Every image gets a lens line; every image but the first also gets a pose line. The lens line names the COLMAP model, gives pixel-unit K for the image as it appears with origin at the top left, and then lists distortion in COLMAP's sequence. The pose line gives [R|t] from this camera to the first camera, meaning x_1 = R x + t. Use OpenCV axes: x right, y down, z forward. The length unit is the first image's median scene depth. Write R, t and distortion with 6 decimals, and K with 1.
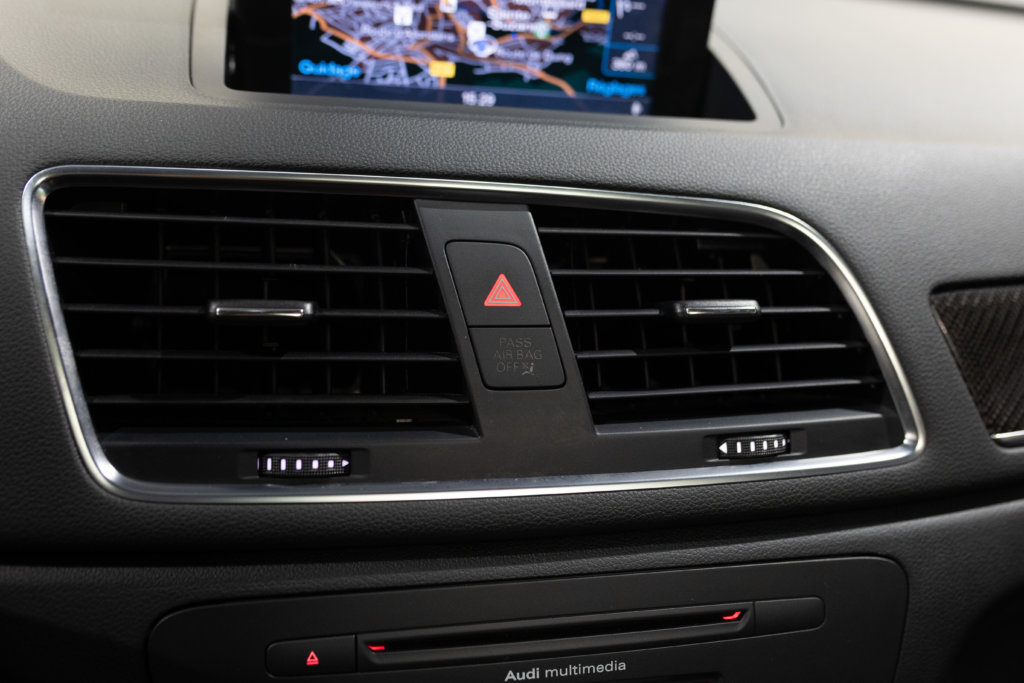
lens RADIAL K [[1059.3, 0, 515.7], [0, 1059.3, 334.3], [0, 0, 1]] dist [0.018611, 0.000000]
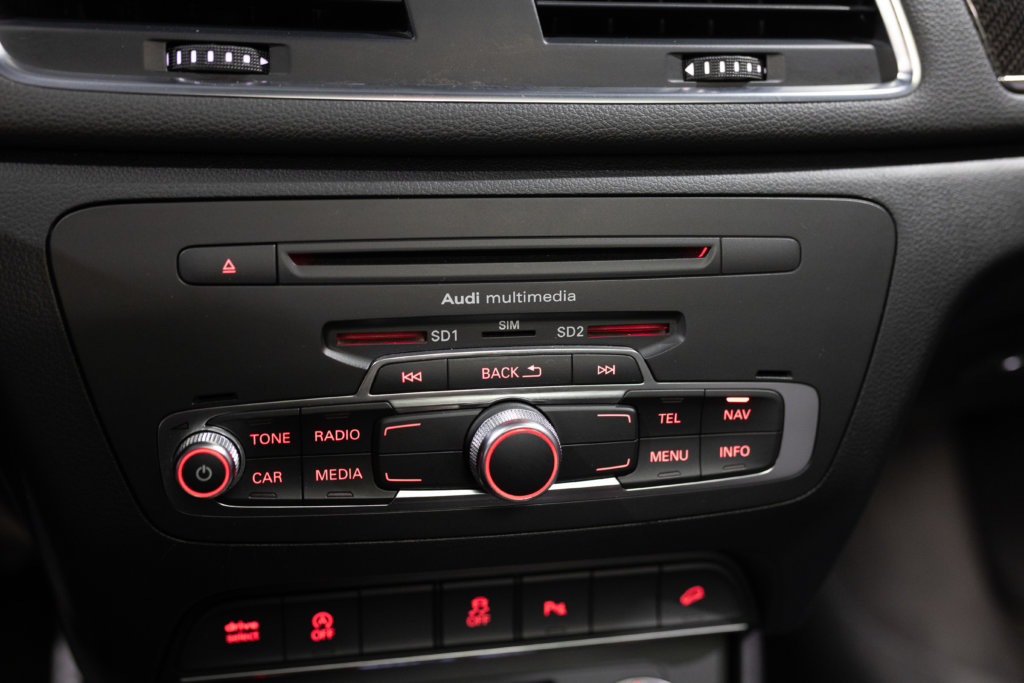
lens RADIAL K [[1059.3, 0, 512.3], [0, 1059.3, 343.5], [0, 0, 1]] dist [0.018611, 0.000000]
pose [[0.998984, 0.001742, -0.045023, 0.083879], [0.001371, 0.997615, 0.069017, 0.268956], [0.045036, -0.069009, 0.996599, 0.076804]]
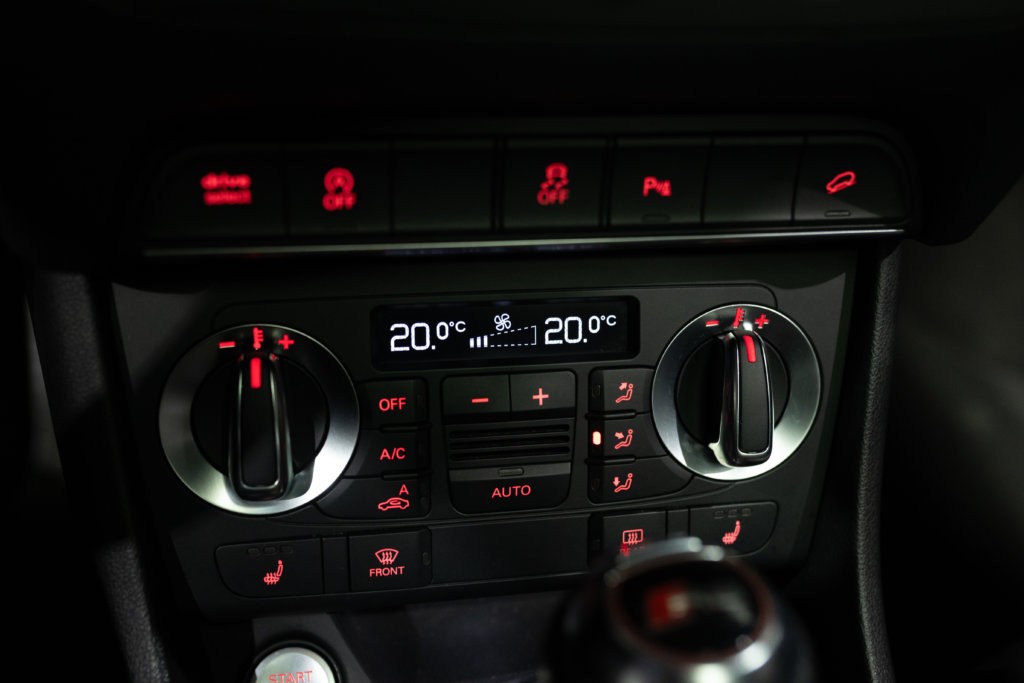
lens RADIAL K [[1059.3, 0, 508.8], [0, 1059.3, 350.4], [0, 0, 1]] dist [0.018611, 0.000000]
pose [[0.998203, 0.050531, -0.032214, 0.007408], [-0.037472, 0.945830, 0.322493, 0.461345], [0.046764, -0.320707, 0.946023, 0.327612]]
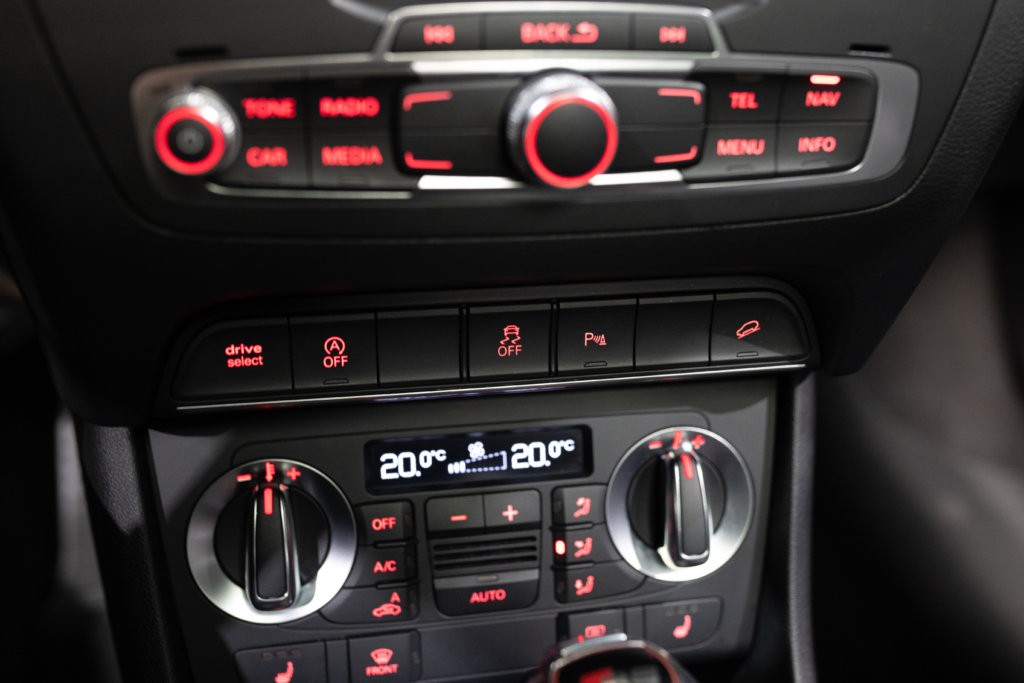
lens RADIAL K [[1059.3, 0, 512.7], [0, 1059.3, 337.0], [0, 0, 1]] dist [0.018611, 0.000000]
pose [[0.998924, 0.016224, -0.043441, 0.049185], [-0.006130, 0.974777, 0.223096, 0.386863], [0.045965, -0.222589, 0.973828, 0.188443]]
